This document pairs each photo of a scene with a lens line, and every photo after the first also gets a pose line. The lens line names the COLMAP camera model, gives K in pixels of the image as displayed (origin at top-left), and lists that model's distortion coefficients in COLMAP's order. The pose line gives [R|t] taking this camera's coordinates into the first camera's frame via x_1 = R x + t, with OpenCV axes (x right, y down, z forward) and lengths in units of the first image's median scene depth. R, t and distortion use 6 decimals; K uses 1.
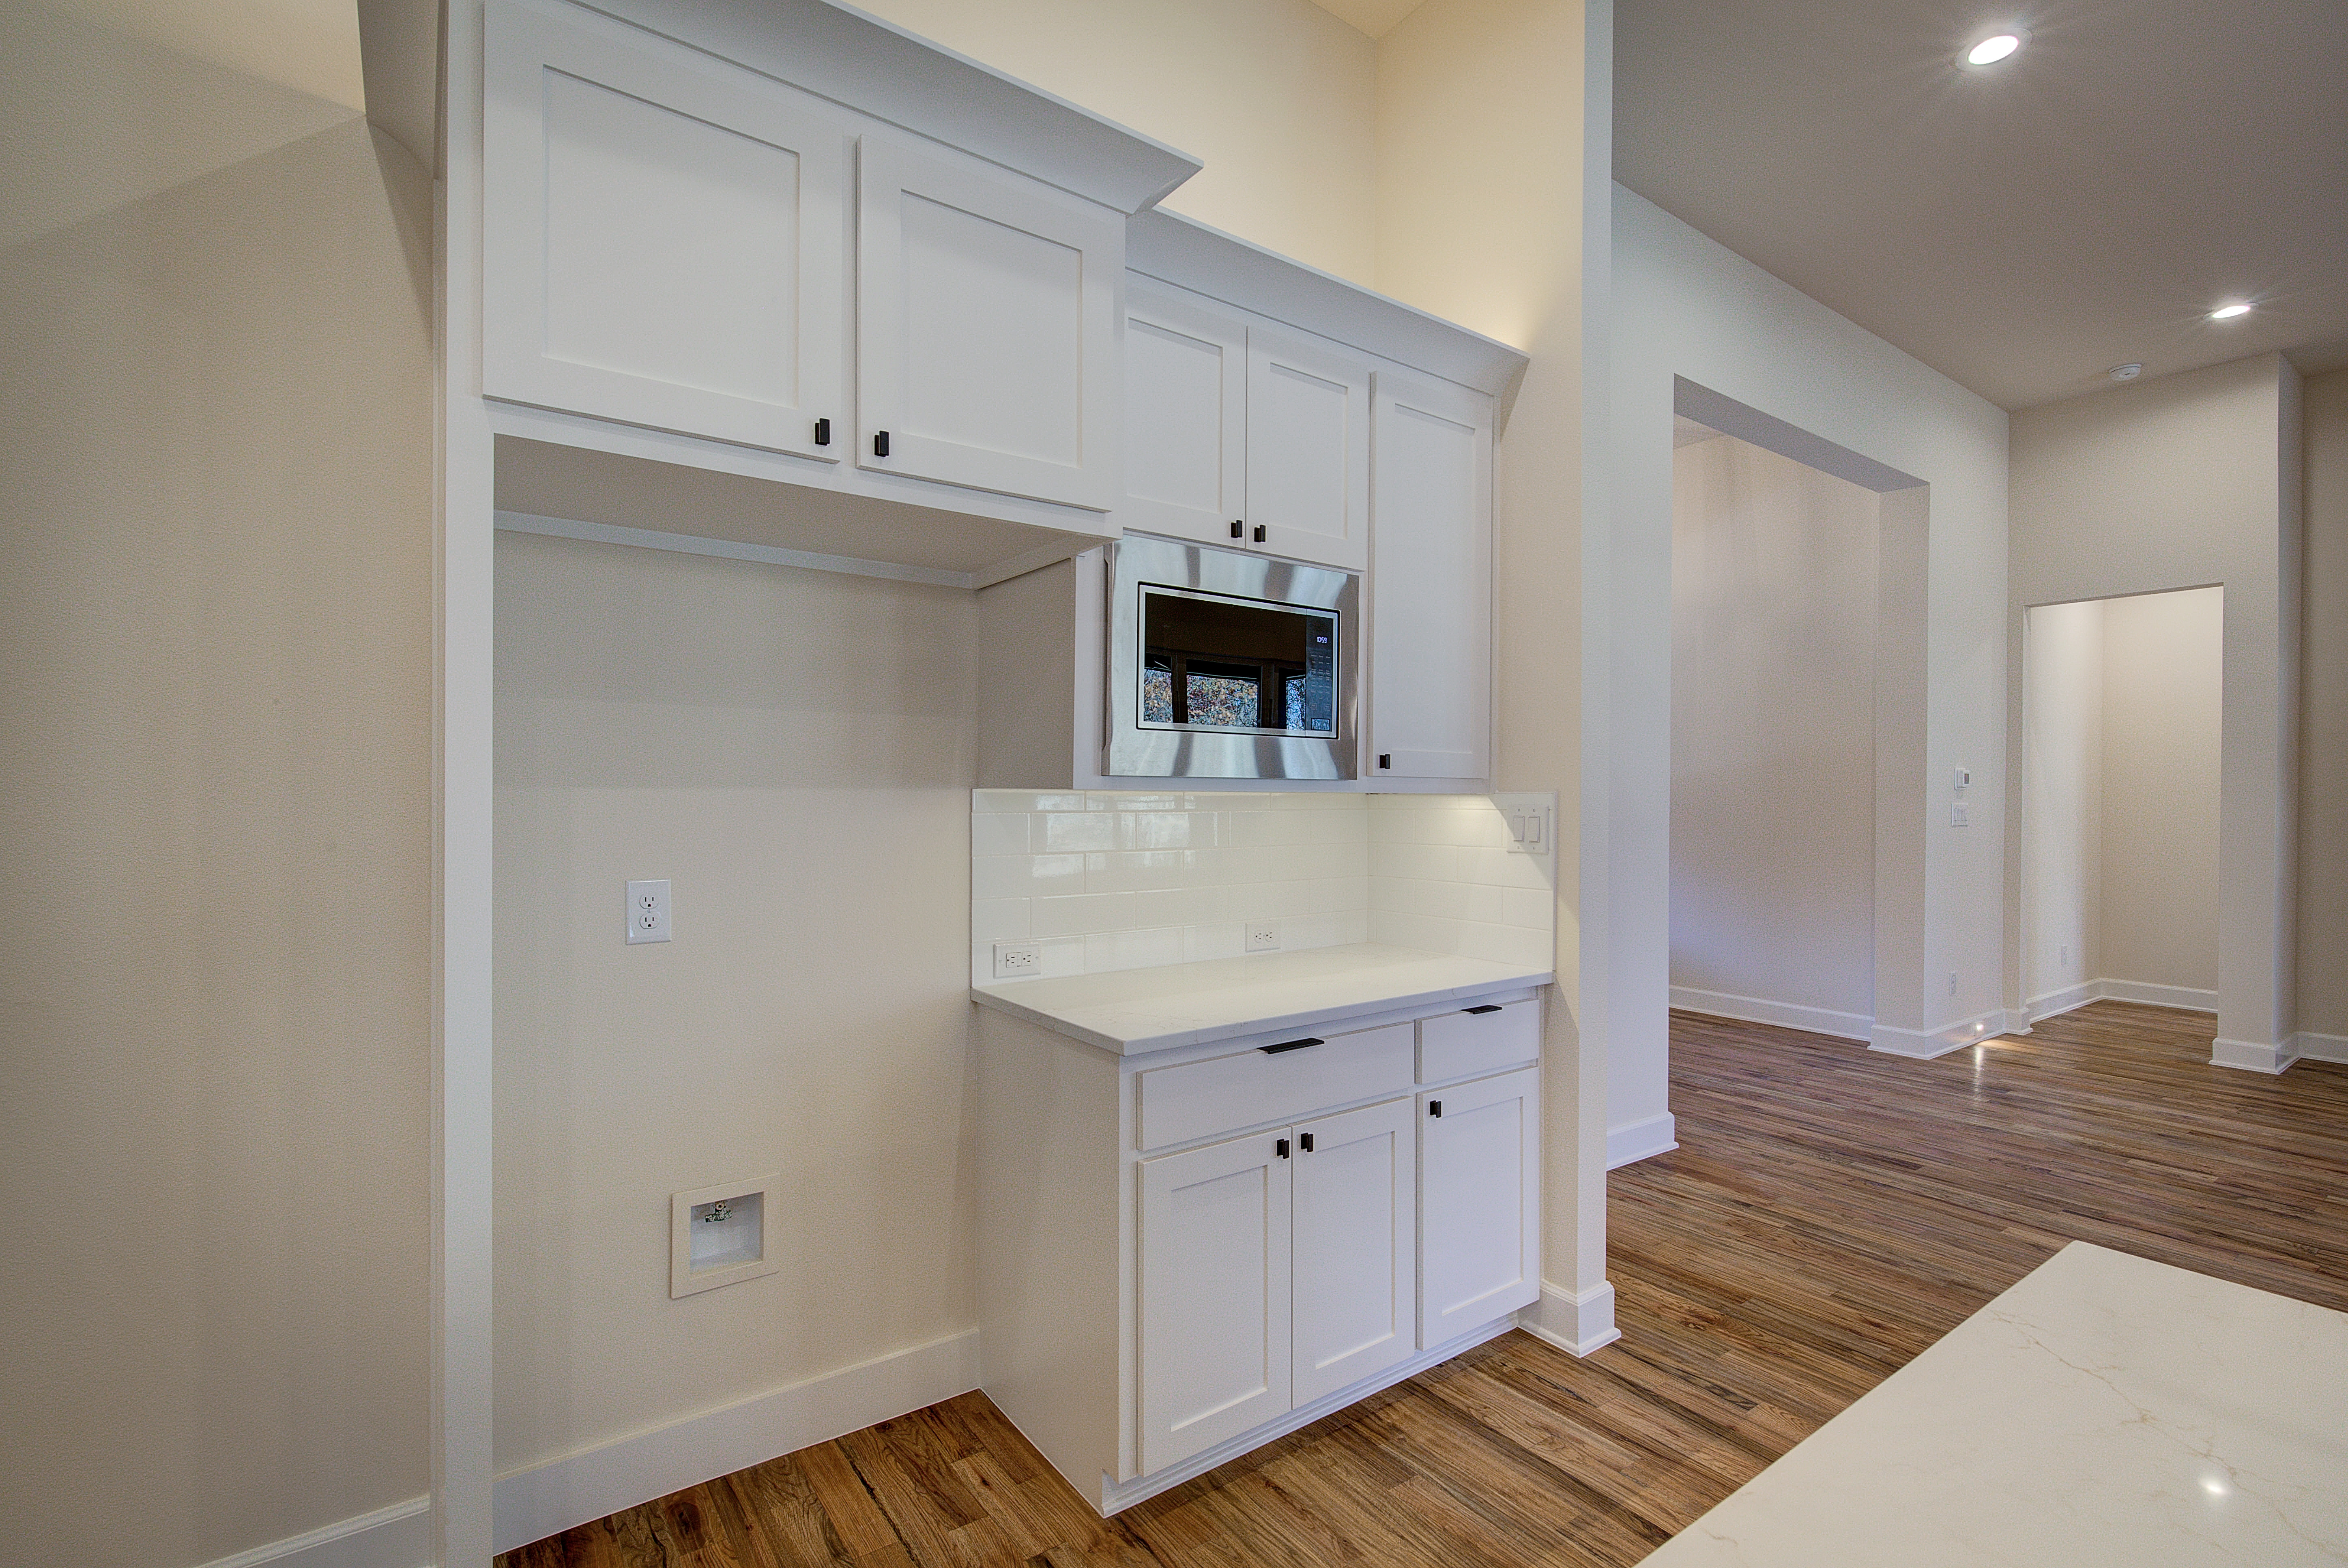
lens RADIAL K [[1073.5, 0, 1179.9], [0, 1073.5, 796.2], [0, 0, 1]] dist [-0.002135, 0.001179]
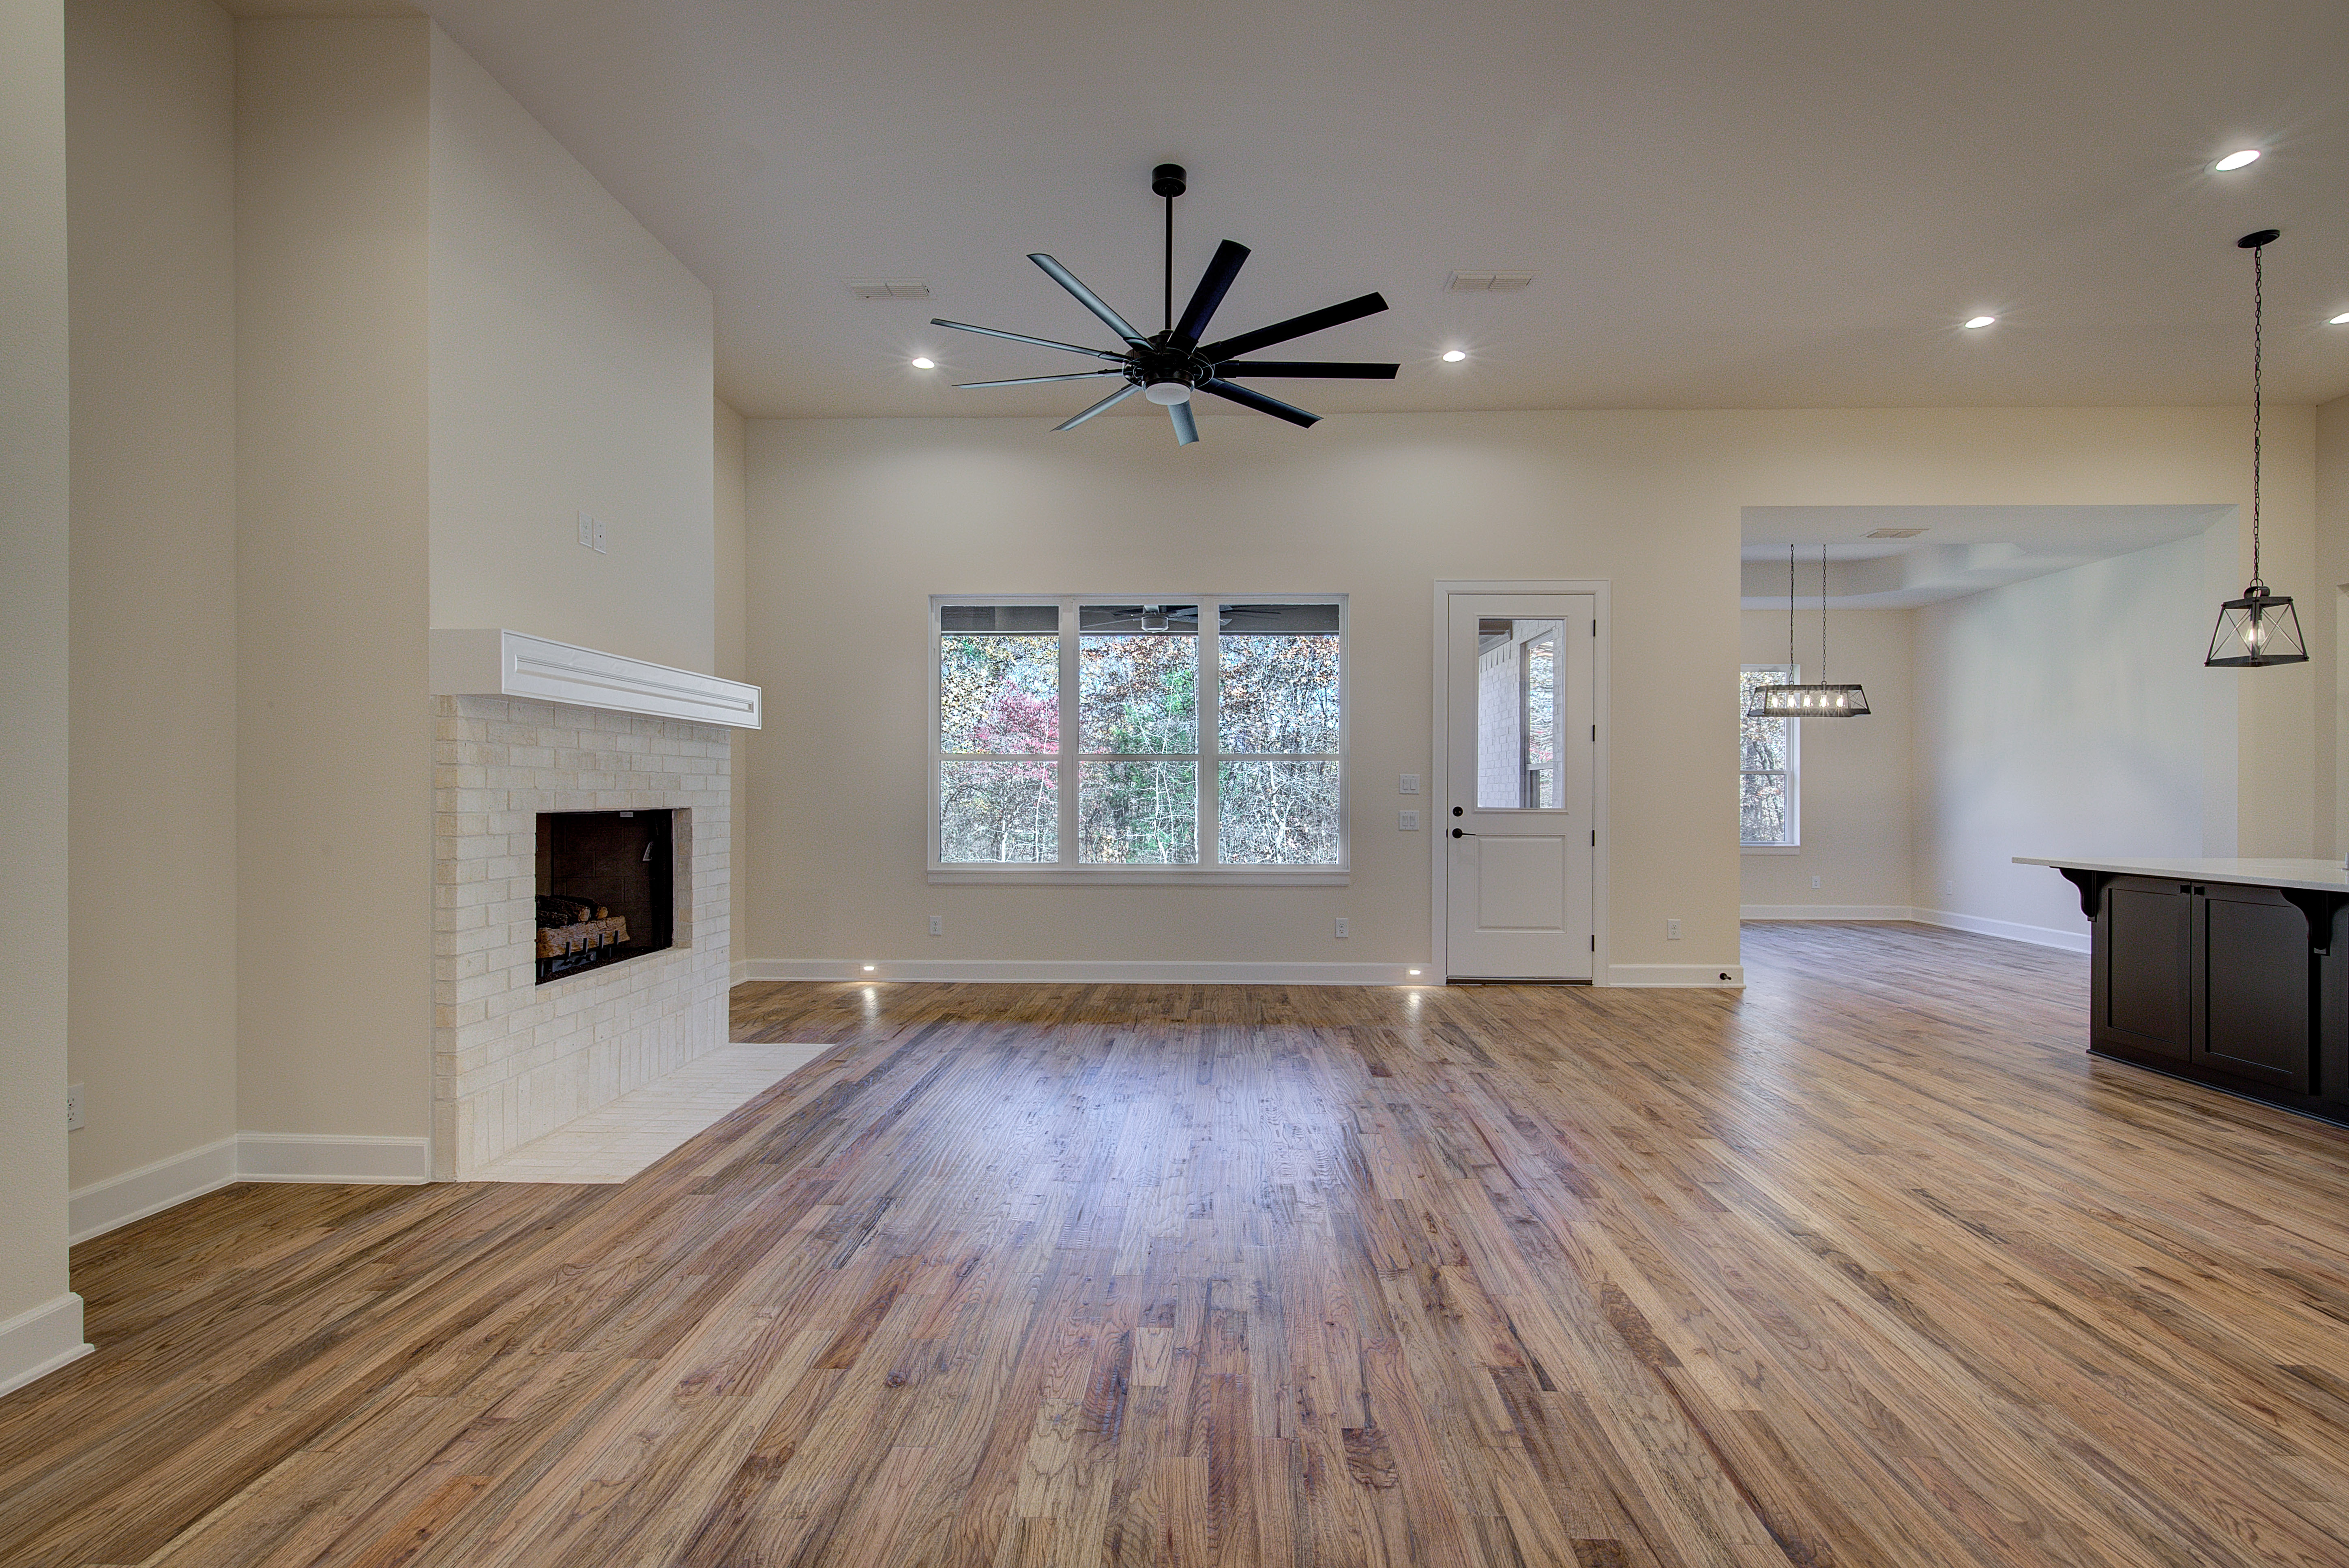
lens RADIAL K [[1073.8, 0, 1180.4], [0, 1073.8, 796.2], [0, 0, 1]] dist [-0.002135, 0.001179]
pose [[-0.790103, -0.011274, 0.612871, 0.552628], [-0.006764, 0.999930, 0.009674, 0.038752], [-0.612937, 0.003498, -0.790124, 1.437333]]
